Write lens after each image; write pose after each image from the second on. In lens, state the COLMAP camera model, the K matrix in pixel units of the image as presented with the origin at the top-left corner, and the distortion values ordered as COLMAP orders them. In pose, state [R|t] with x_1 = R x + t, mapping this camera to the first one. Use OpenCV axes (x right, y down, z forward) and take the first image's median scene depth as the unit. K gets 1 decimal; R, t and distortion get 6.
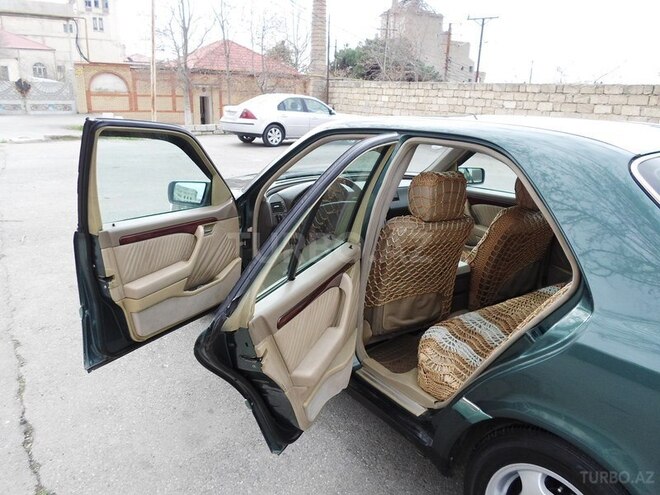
lens RADIAL K [[493.3, 0, 316.9], [0, 493.3, 248.1], [0, 0, 1]] dist [-0.027254, -0.003183]
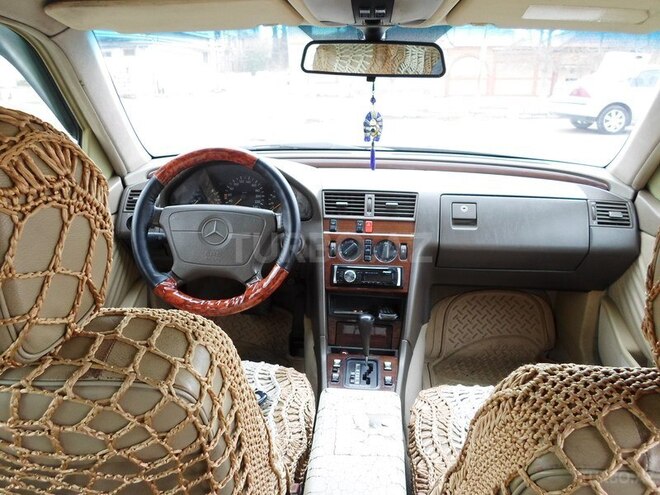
lens RADIAL K [[493.3, 0, 333.5], [0, 493.3, 241.8], [0, 0, 1]] dist [-0.027254, -0.003183]
pose [[0.765782, 0.168831, -0.620543, 0.081284], [-0.162915, 0.984378, 0.066774, -0.022678], [0.622123, 0.049961, 0.781324, 0.151762]]
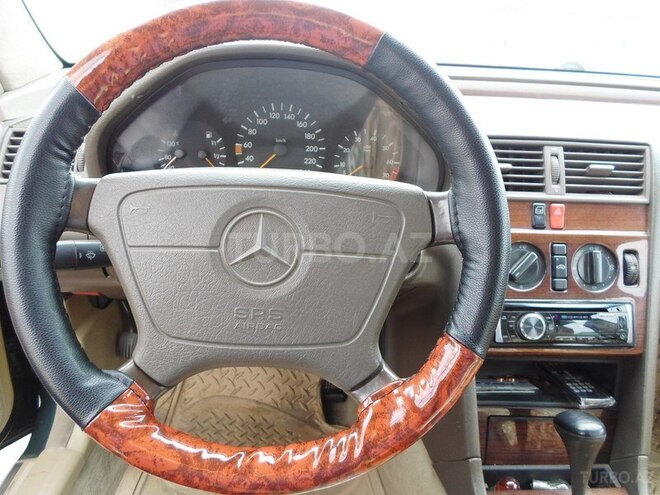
lens RADIAL K [[493.3, 0, 328.6], [0, 493.3, 245.2], [0, 0, 1]] dist [-0.027254, -0.003183]
pose [[0.836268, 0.206359, -0.508008, 0.032439], [-0.163549, 0.978181, 0.128120, -0.019988], [0.523362, -0.024059, 0.851771, 0.181604]]
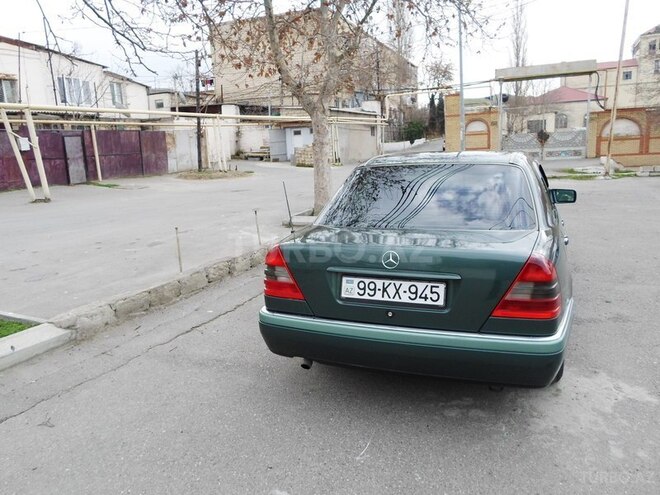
lens RADIAL K [[493.3, 0, 333.2], [0, 493.3, 247.7], [0, 0, 1]] dist [-0.027254, -0.003183]
pose [[0.536507, 0.110505, -0.836629, 0.275151], [-0.185303, 0.982620, 0.010958, 0.020432], [0.823300, 0.149151, 0.547660, -0.038629]]
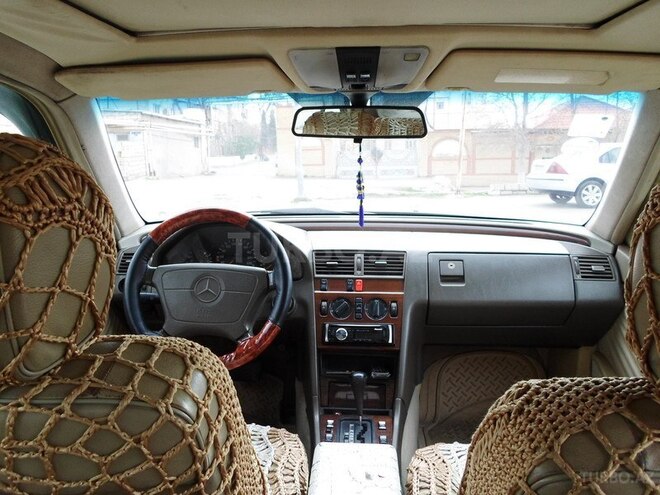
lens RADIAL K [[493.3, 0, 332.8], [0, 493.3, 243.8], [0, 0, 1]] dist [-0.027254, -0.003183]
pose [[0.781284, 0.060063, -0.621279, 0.082489], [-0.146849, 0.985108, -0.089432, -0.018877], [0.606655, 0.161106, 0.778470, 0.150567]]
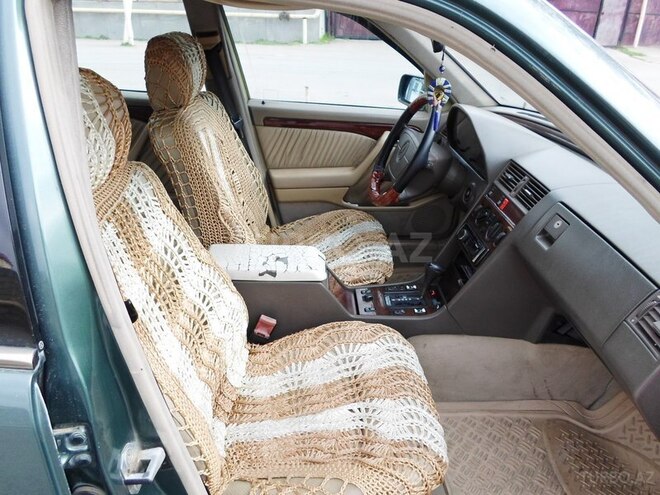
lens RADIAL K [[493.3, 0, 328.0], [0, 493.3, 245.4], [0, 0, 1]] dist [-0.027254, -0.003183]
pose [[-0.559489, 0.309394, -0.768926, 0.121446], [-0.289847, 0.796106, 0.531229, -0.054527], [0.776506, 0.520088, -0.355736, 0.242255]]
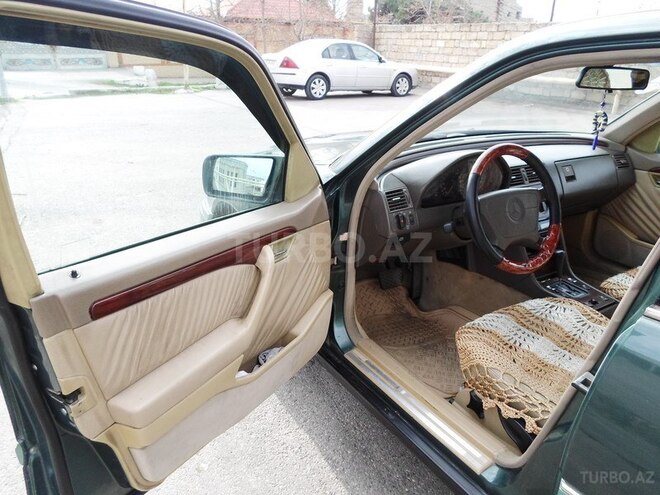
lens RADIAL K [[493.3, 0, 313.4], [0, 493.3, 249.4], [0, 0, 1]] dist [-0.027254, -0.003183]
pose [[0.997262, 0.011256, -0.073087, -0.026460], [-0.004687, 0.995982, 0.089430, -0.015198], [0.073799, -0.088843, 0.993308, 0.087602]]
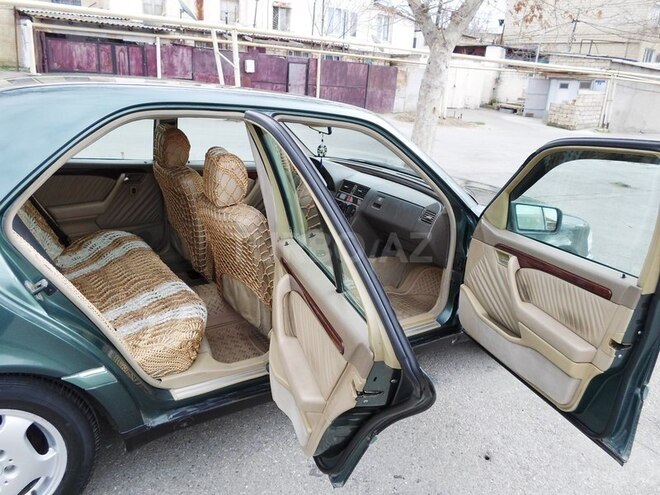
lens RADIAL K [[493.3, 0, 328.3], [0, 493.3, 246.3], [0, 0, 1]] dist [-0.027254, -0.003183]
pose [[-0.019235, 0.267371, -0.963402, 0.232258], [-0.352317, 0.899960, 0.256798, -0.052685], [0.935683, 0.344363, 0.076889, 0.213789]]
